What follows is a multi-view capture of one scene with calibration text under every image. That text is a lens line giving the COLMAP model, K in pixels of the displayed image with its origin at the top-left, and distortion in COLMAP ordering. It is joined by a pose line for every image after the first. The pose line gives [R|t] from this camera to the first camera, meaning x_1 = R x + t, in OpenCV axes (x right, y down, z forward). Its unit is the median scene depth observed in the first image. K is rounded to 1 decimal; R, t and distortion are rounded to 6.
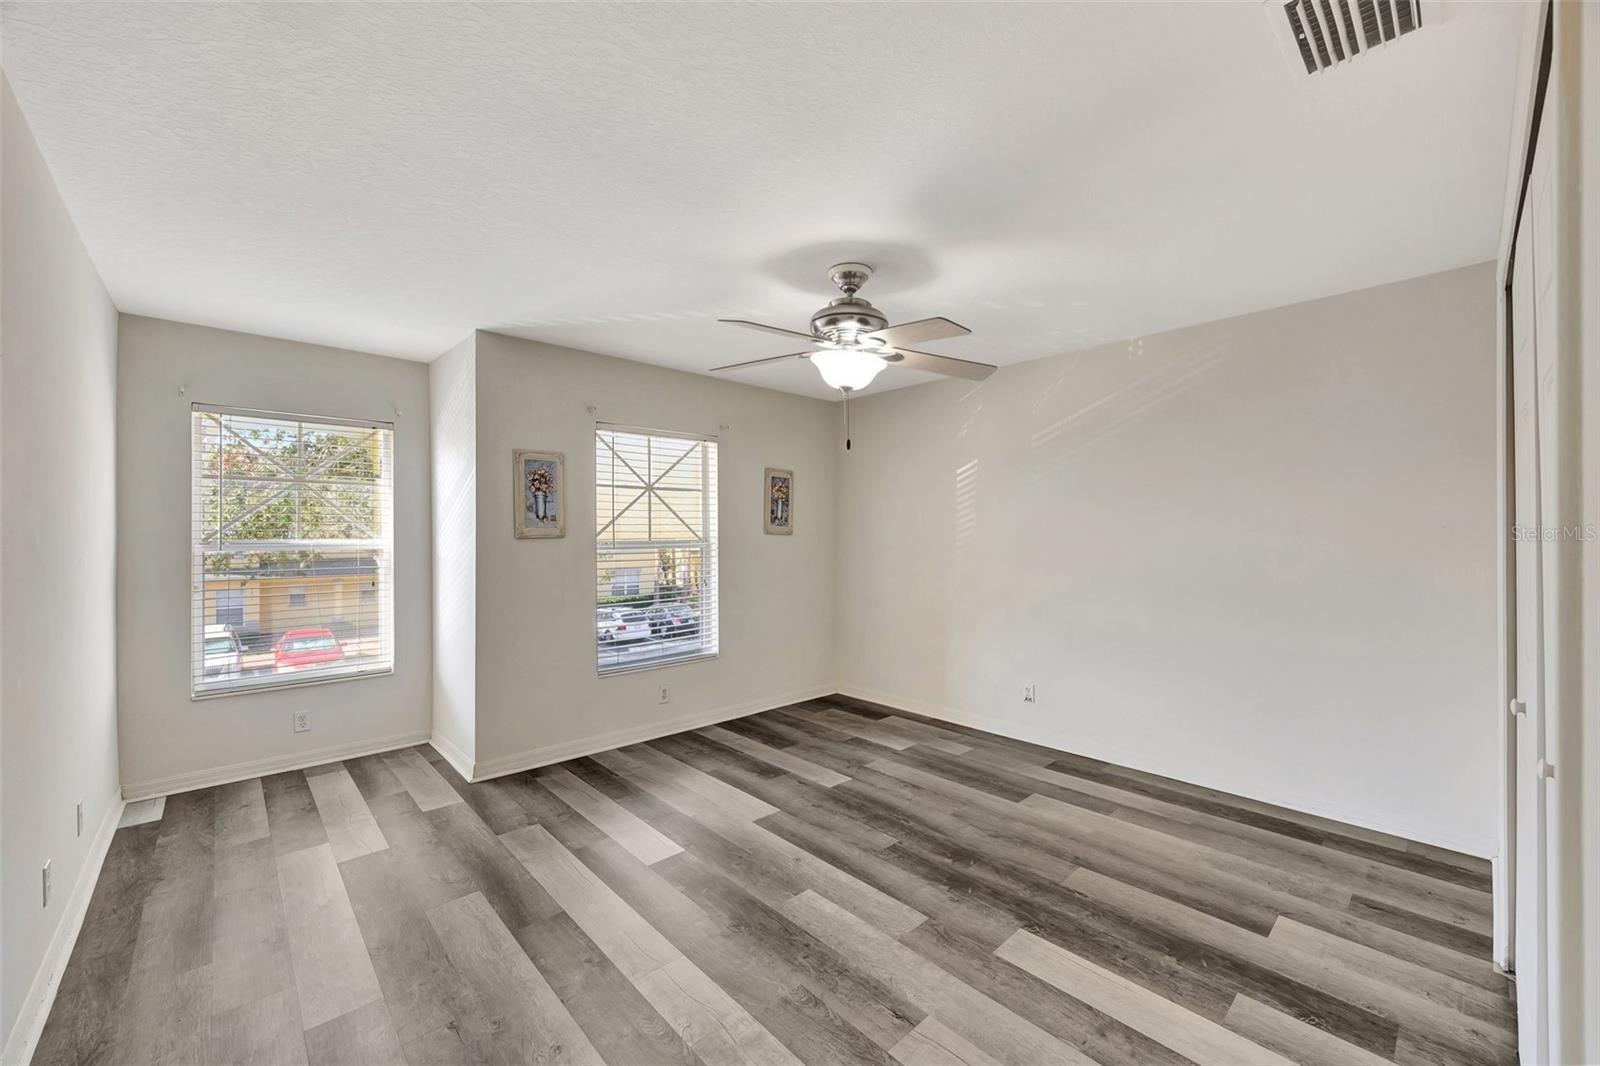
lens RADIAL K [[614.6, 0, 808.5], [0, 614.6, 533.4], [0, 0, 1]] dist [-0.003019, 0.000254]
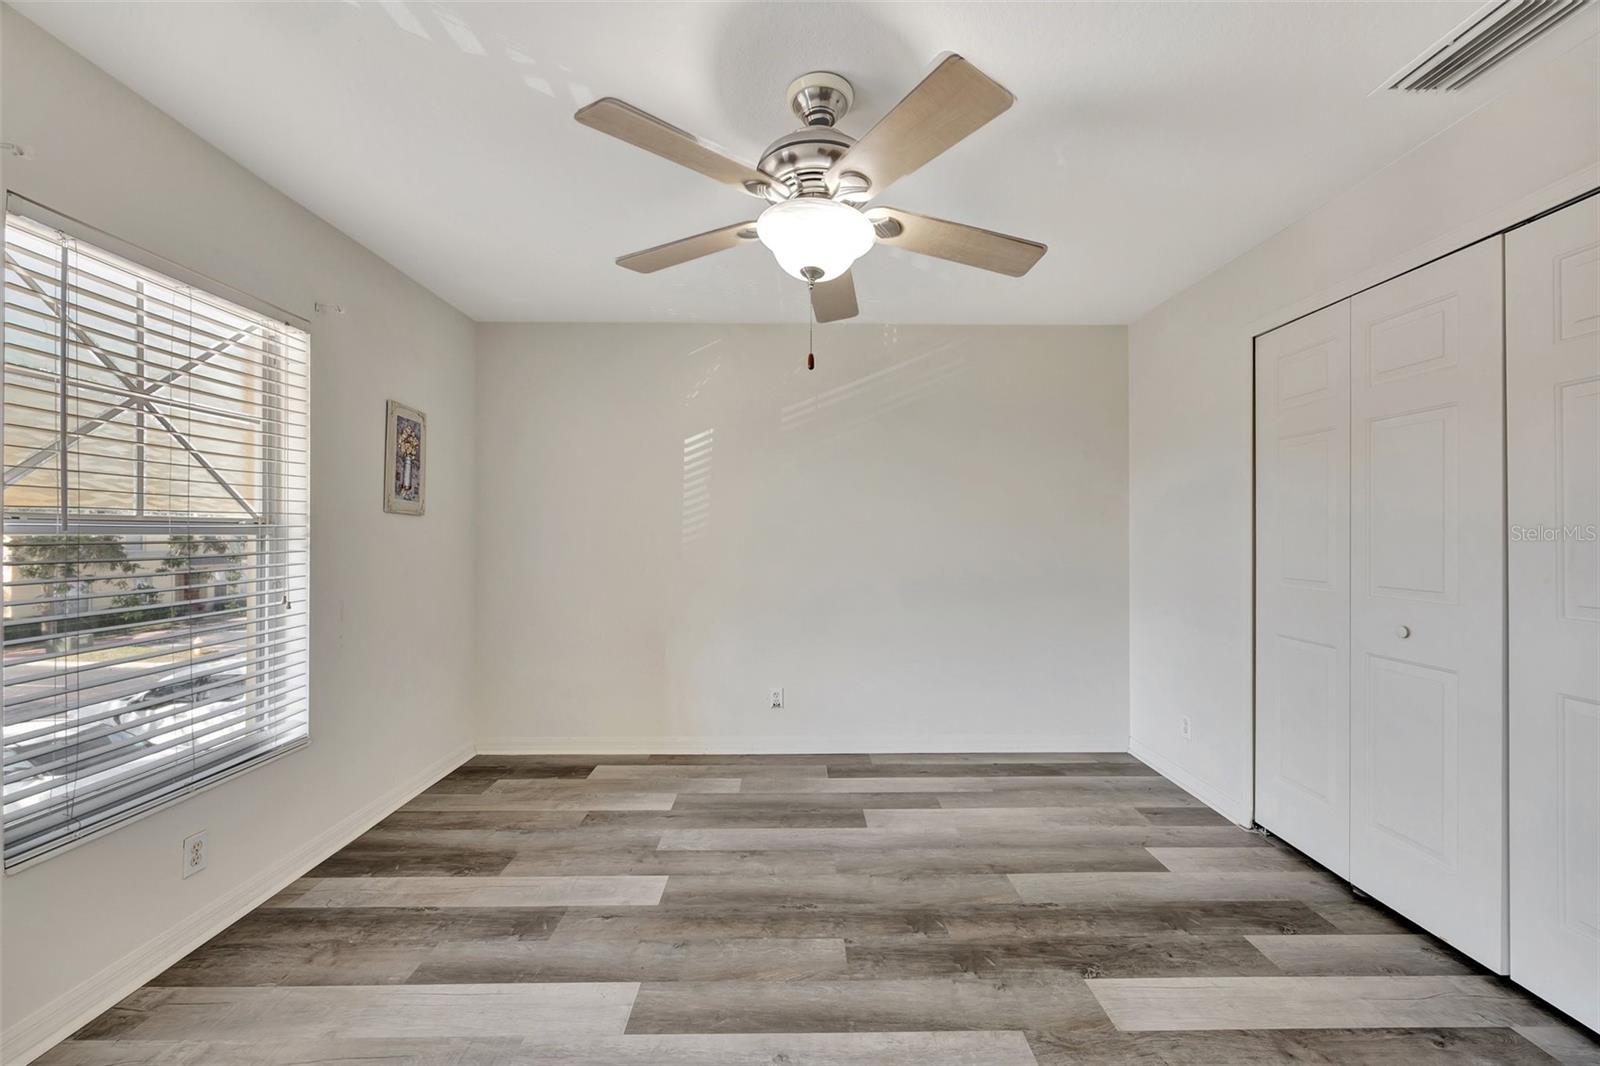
lens RADIAL K [[614.6, 0, 800.5], [0, 614.6, 535.1], [0, 0, 1]] dist [-0.003019, 0.000254]
pose [[0.679695, 0.003636, 0.733486, -0.307151], [-0.004243, 0.999990, -0.001024, 0.028298], [-0.733482, -0.002416, 0.679704, 0.424238]]
